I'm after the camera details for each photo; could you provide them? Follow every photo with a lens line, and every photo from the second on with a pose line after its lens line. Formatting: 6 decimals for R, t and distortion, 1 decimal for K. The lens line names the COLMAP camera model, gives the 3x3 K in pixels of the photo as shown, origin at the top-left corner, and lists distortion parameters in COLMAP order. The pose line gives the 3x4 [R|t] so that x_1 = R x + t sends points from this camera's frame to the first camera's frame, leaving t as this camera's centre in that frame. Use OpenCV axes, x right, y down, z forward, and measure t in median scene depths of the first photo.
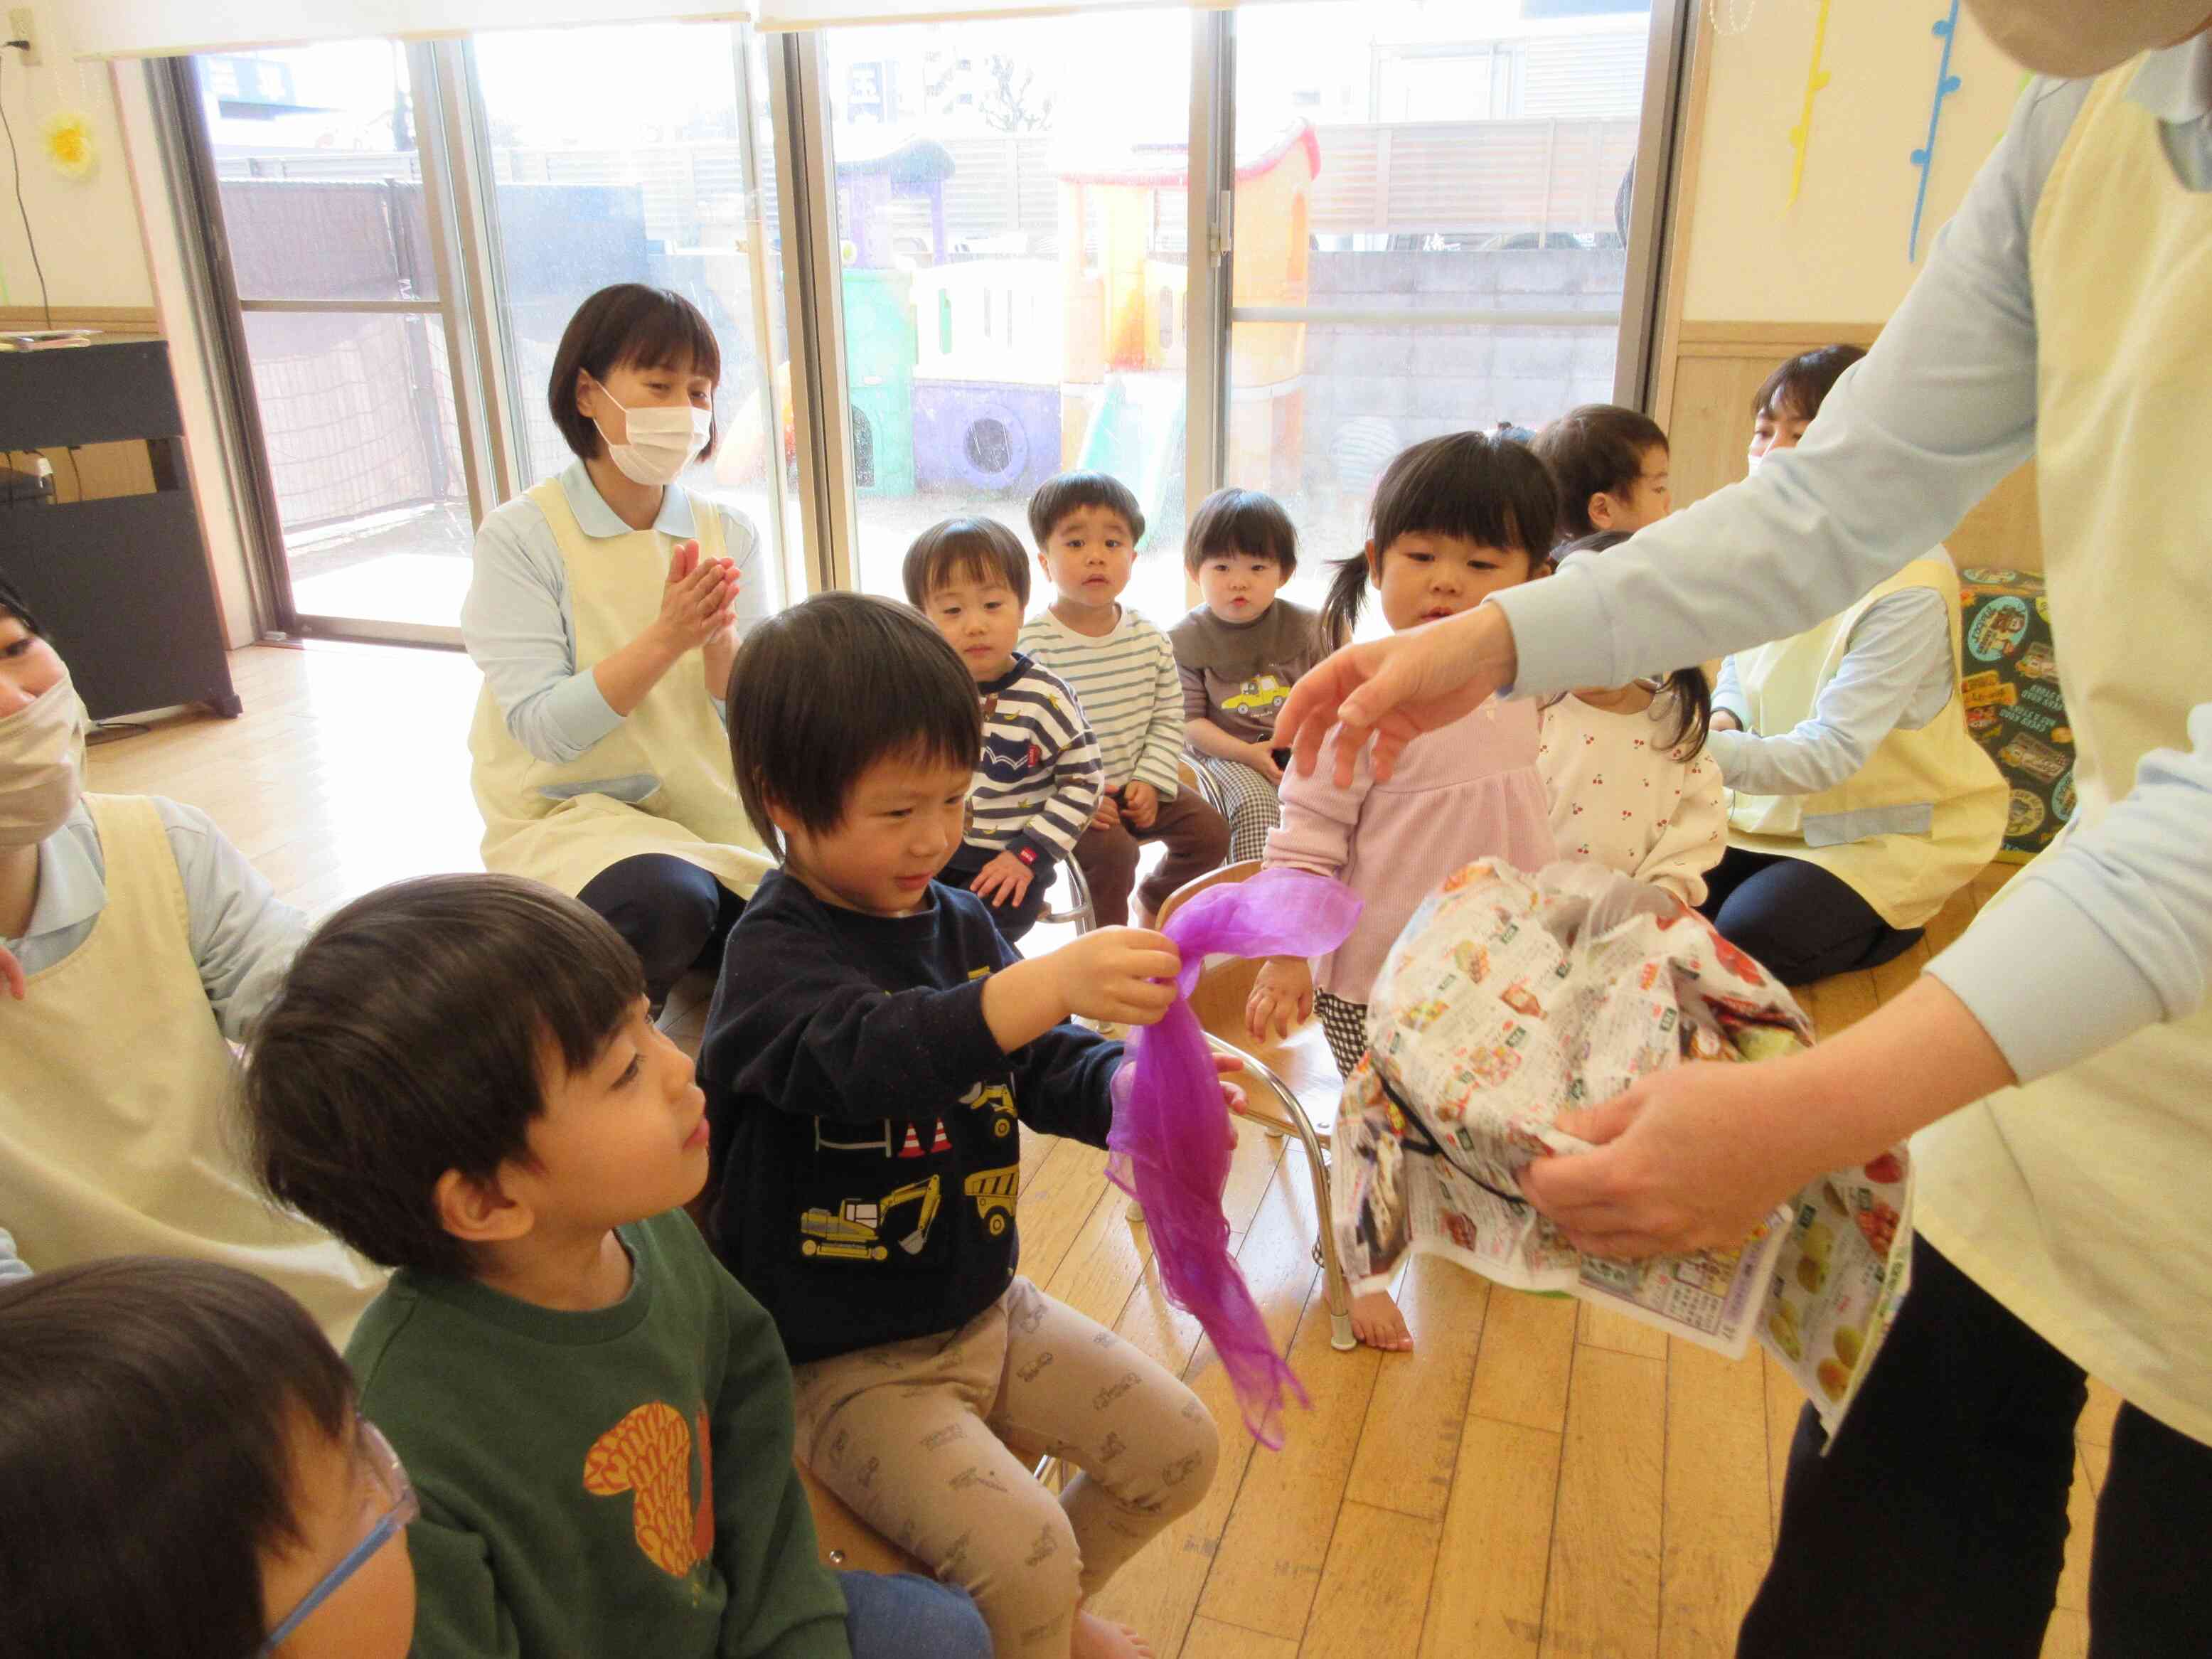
lens RADIAL K [[1617.0, 0, 1112.3], [0, 1617.0, 820.8], [0, 0, 1]] dist [0.002947, -0.001527]
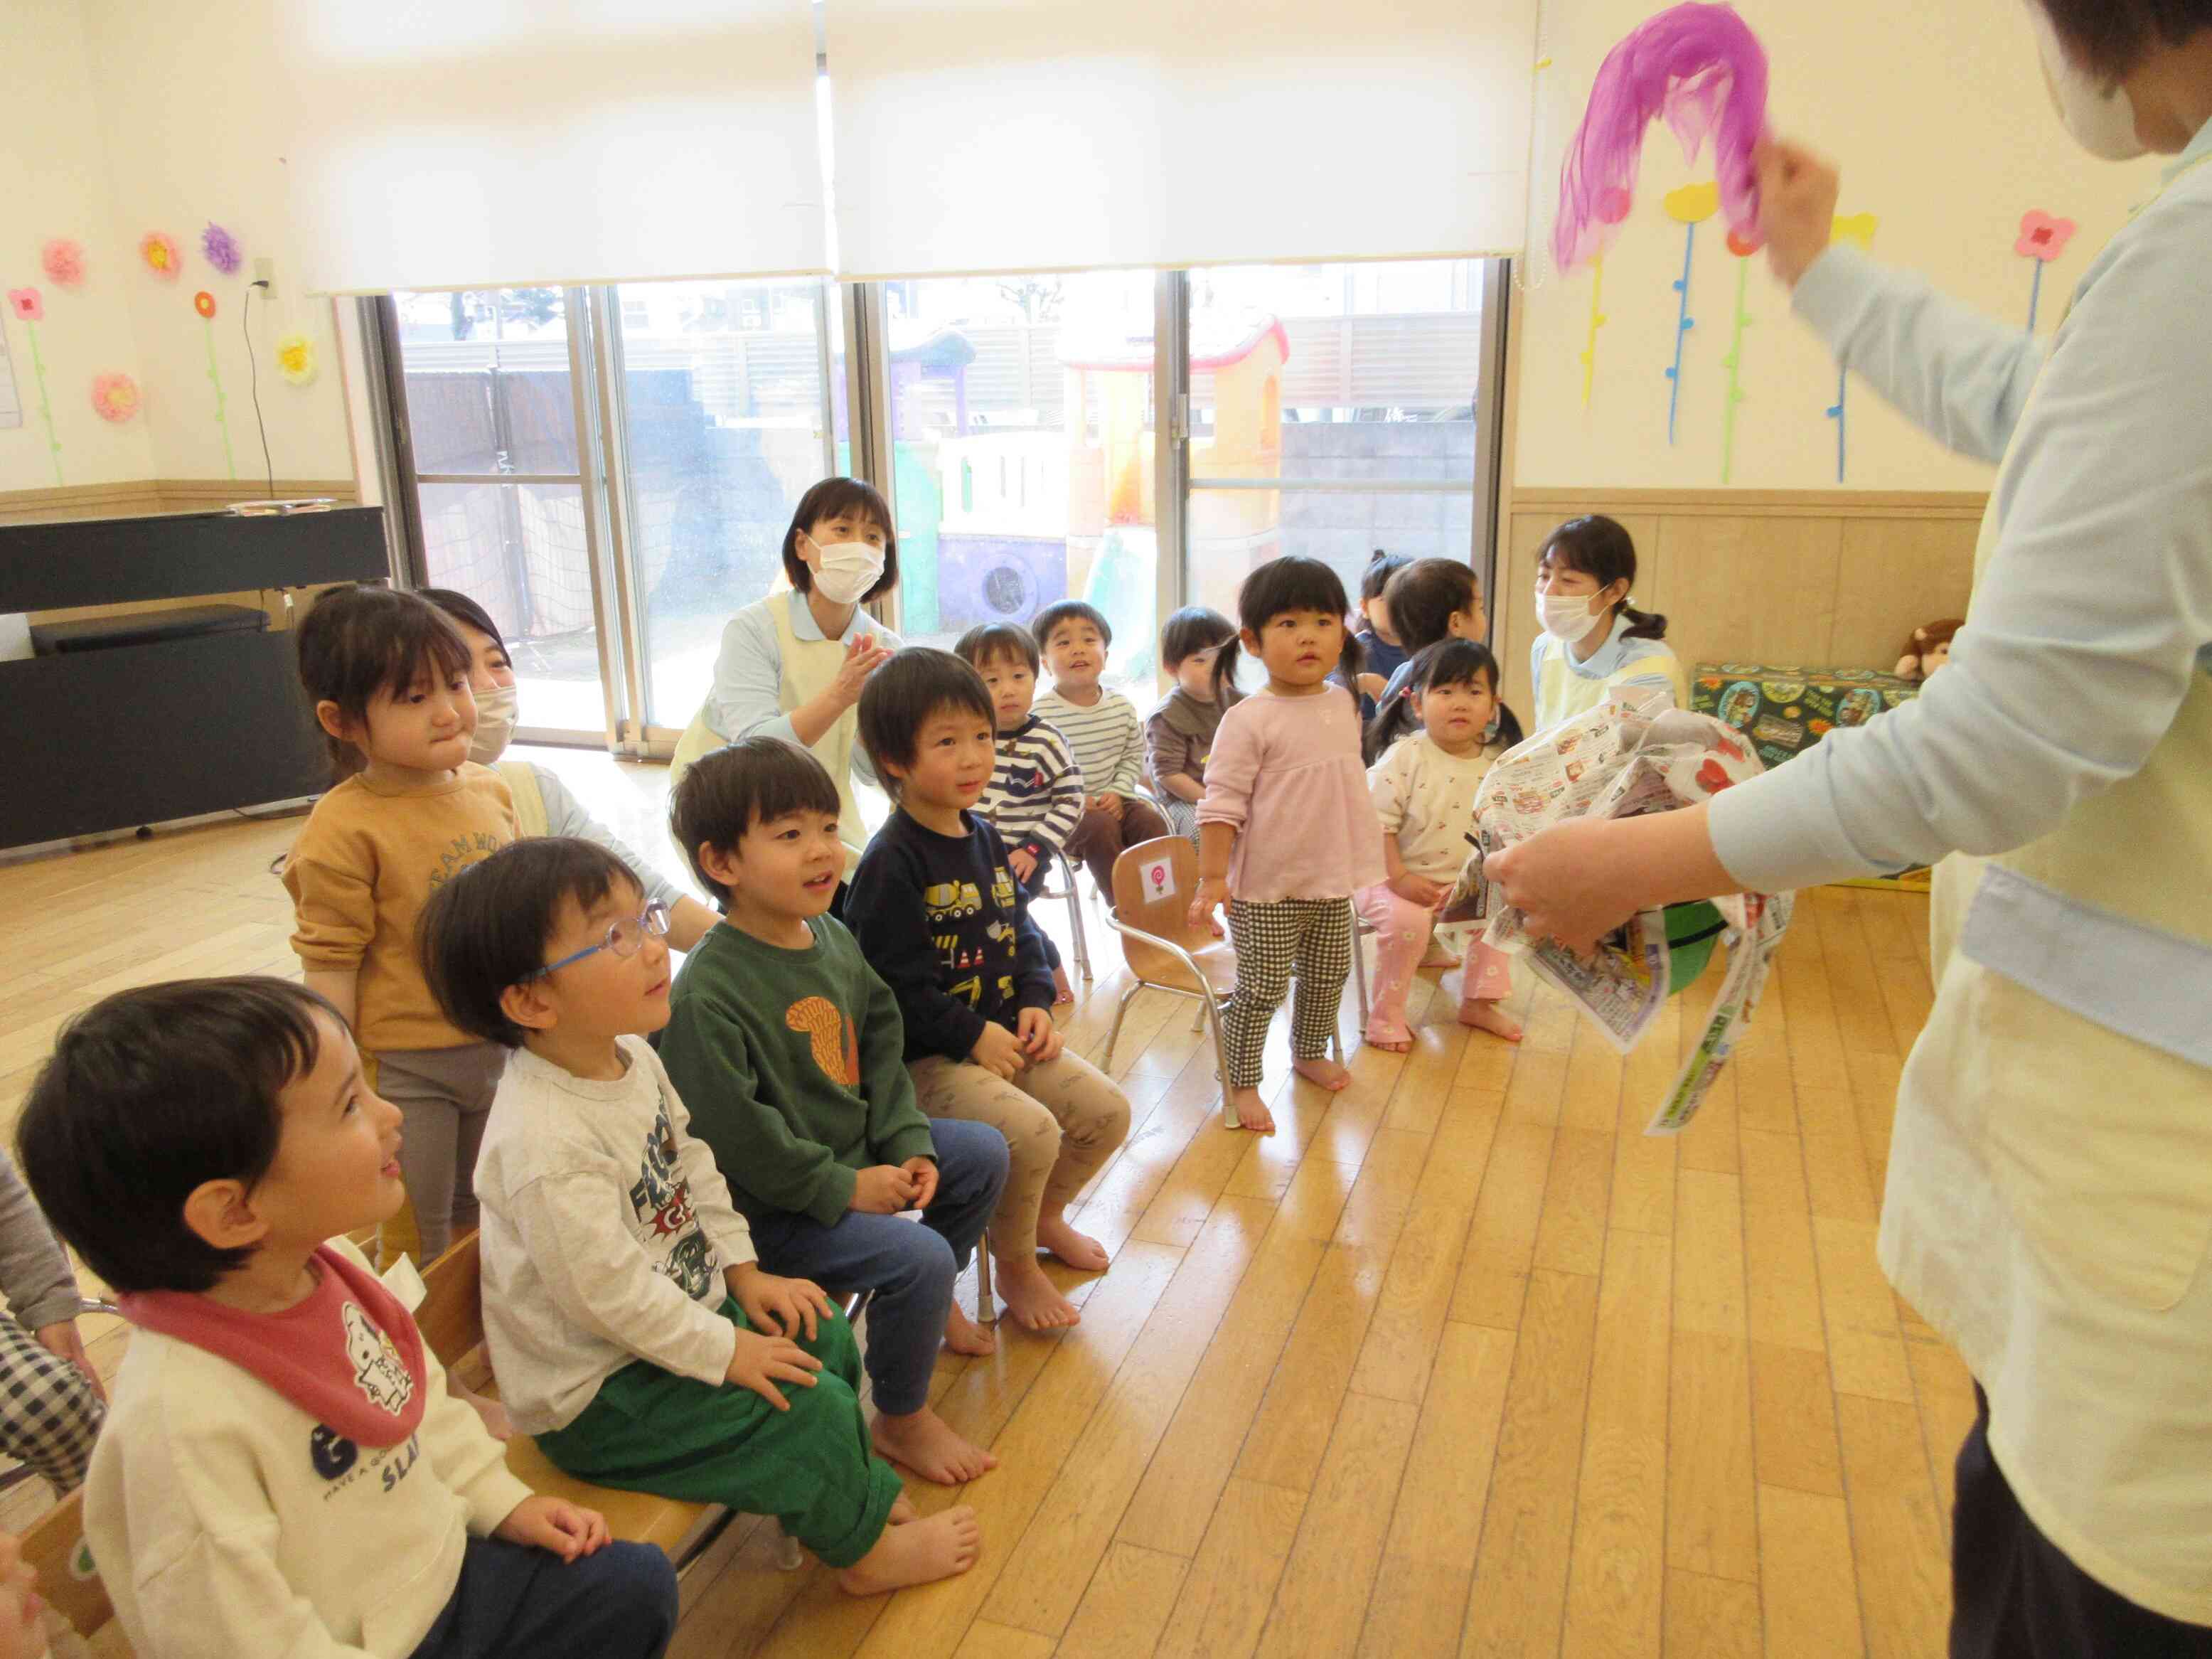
lens RADIAL K [[1659.6, 0, 1115.1], [0, 1659.6, 831.9], [0, 0, 1]] dist [-0.002226, 0.005346]
pose [[0.999967, -0.003647, -0.007229, 0.022066], [0.002986, 0.995994, -0.089371, 0.094706], [0.007526, 0.089347, 0.995972, -0.334929]]
